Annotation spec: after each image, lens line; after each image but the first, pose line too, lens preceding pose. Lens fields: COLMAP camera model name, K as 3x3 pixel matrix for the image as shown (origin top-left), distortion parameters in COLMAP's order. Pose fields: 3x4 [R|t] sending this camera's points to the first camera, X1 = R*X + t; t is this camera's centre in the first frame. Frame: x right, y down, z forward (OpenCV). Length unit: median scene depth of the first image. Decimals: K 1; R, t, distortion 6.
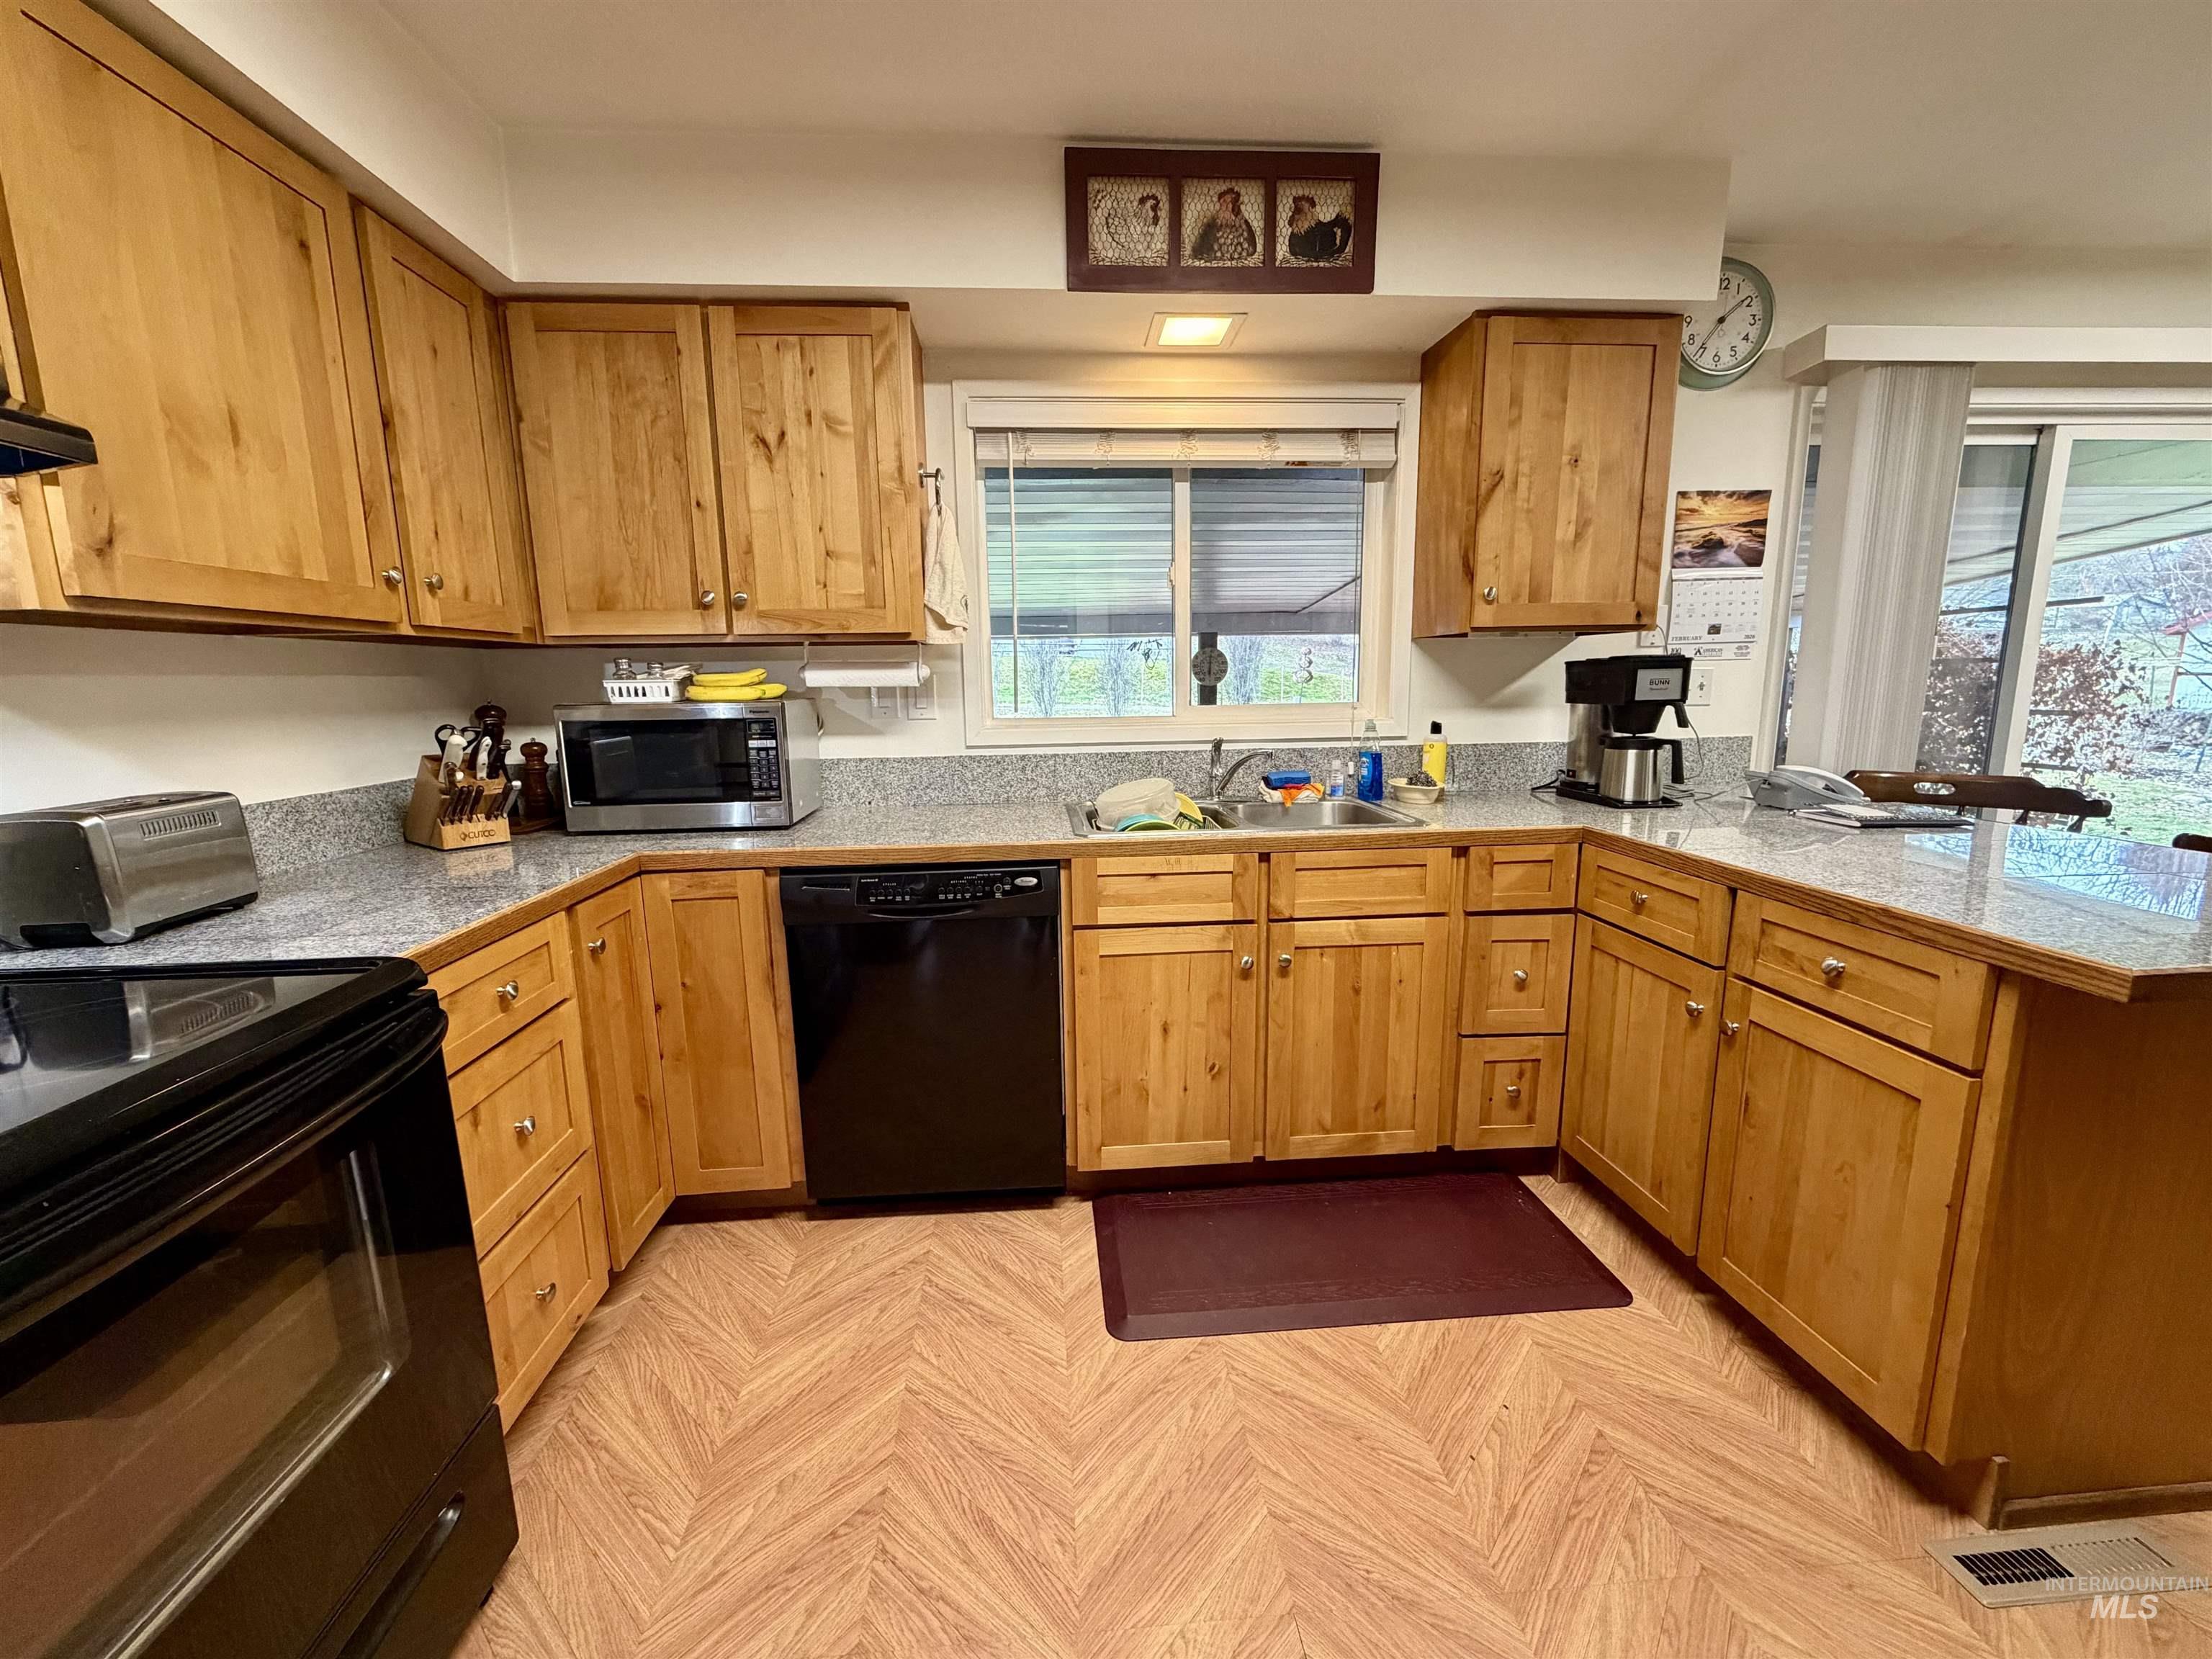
lens RADIAL K [[883.0, 0, 1088.9], [0, 883.0, 828.7], [0, 0, 1]] dist [-0.000213, 0.000016]
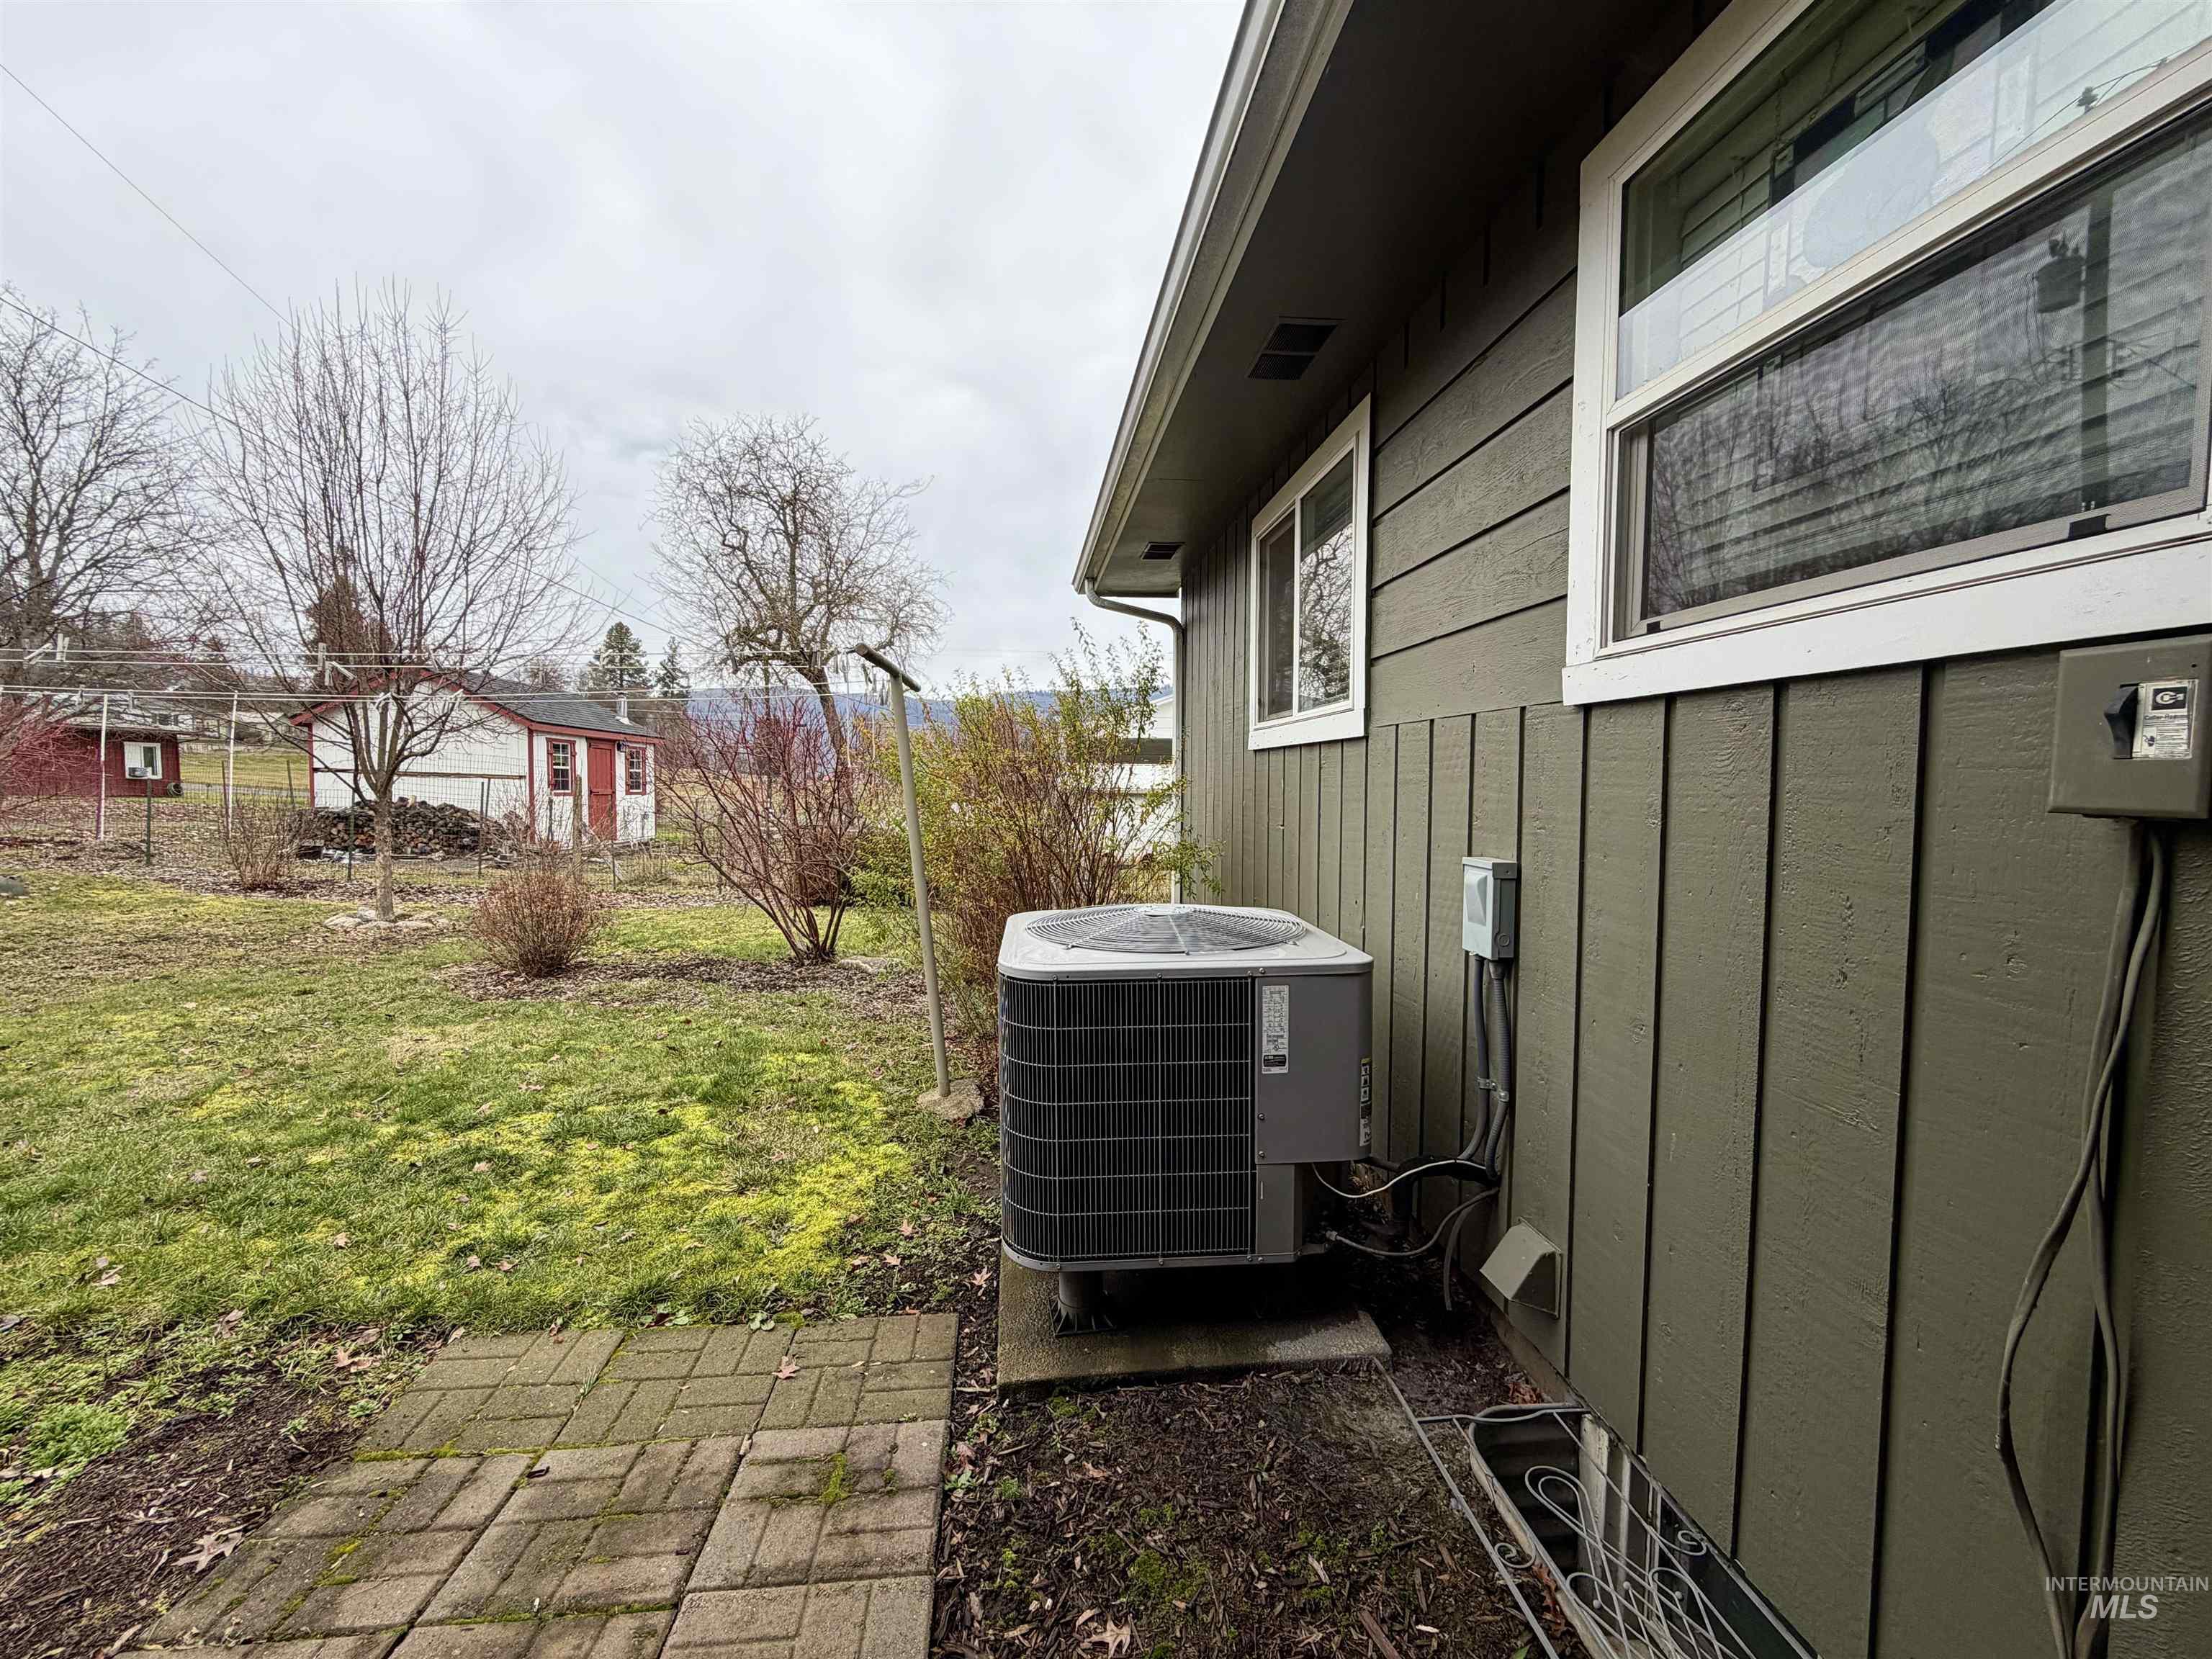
lens RADIAL K [[883.0, 0, 1103.7], [0, 883.0, 827.2], [0, 0, 1]] dist [-0.000213, 0.000016]
pose [[-0.028667, -0.037733, 0.998877, 2.461277], [0.165839, 0.985259, 0.041978, -0.185439], [-0.985736, 0.166856, -0.021987, 1.877884]]
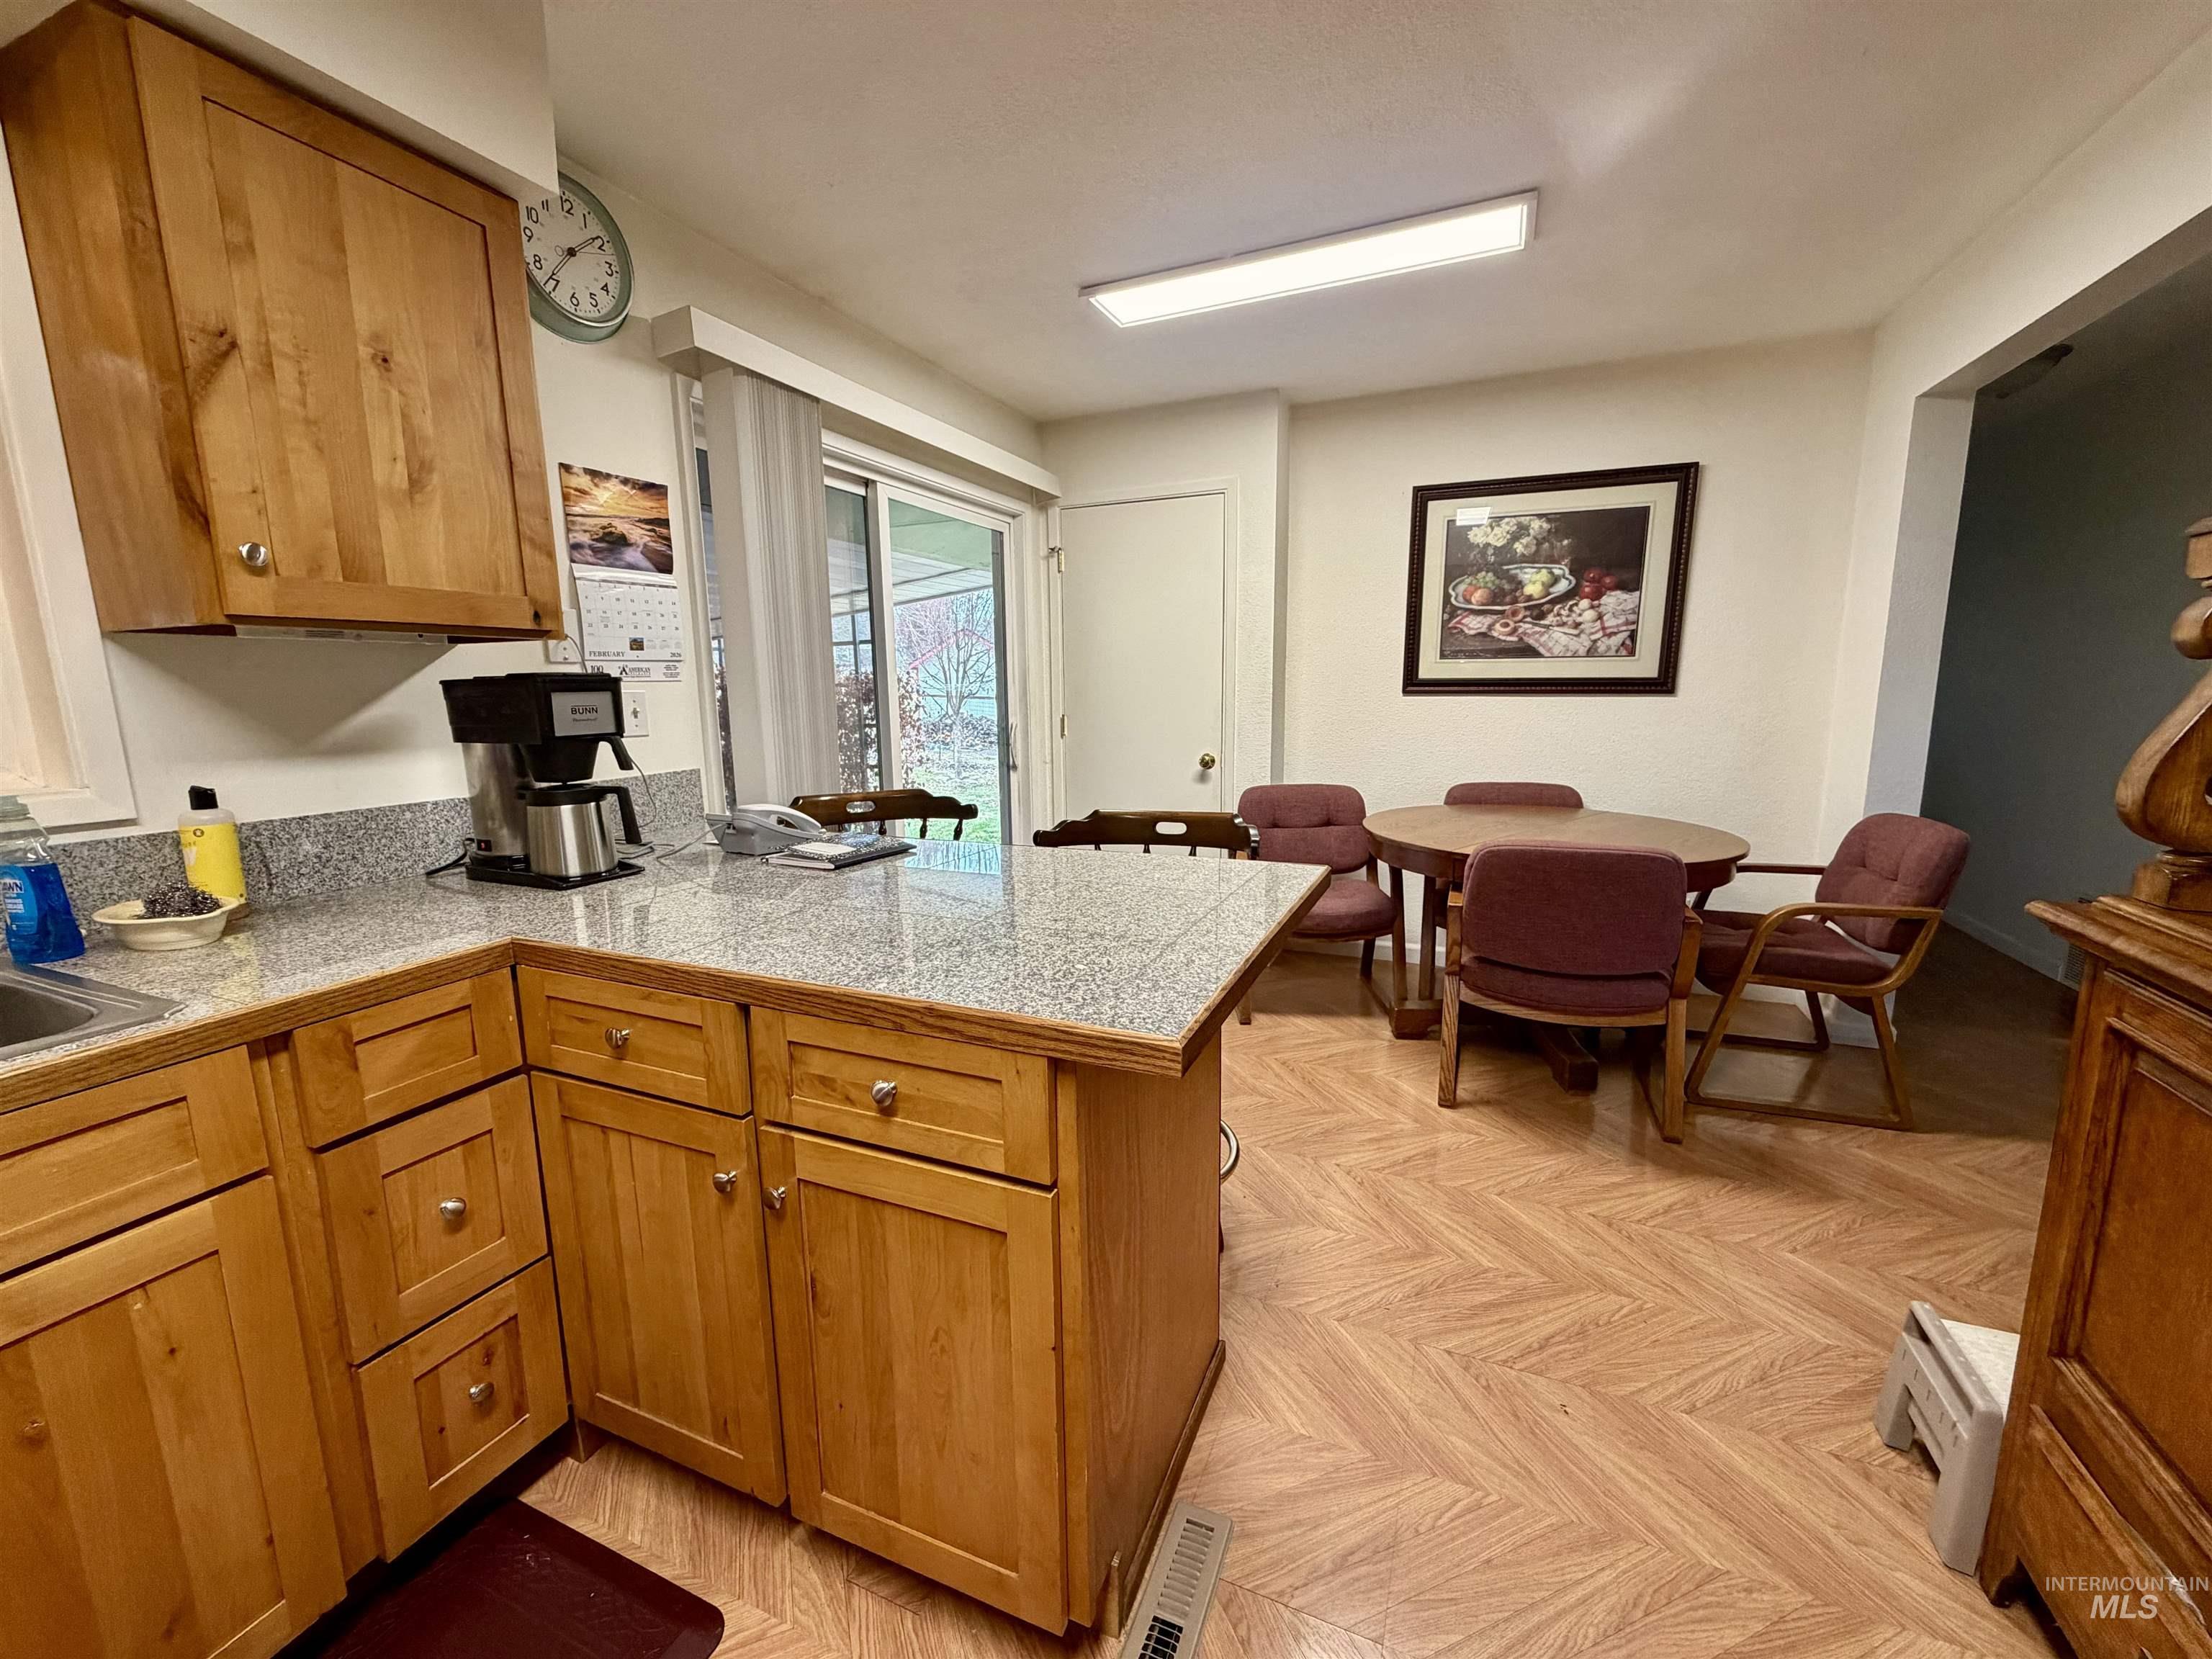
lens RADIAL K [[883.0, 0, 1102.8], [0, 883.0, 828.6], [0, 0, 1]] dist [-0.000213, 0.000016]
pose [[0.458290, -0.133343, 0.878744, 0.204299], [0.154579, 0.985572, 0.068937, -0.058286], [-0.875258, 0.104243, 0.472290, 0.314853]]
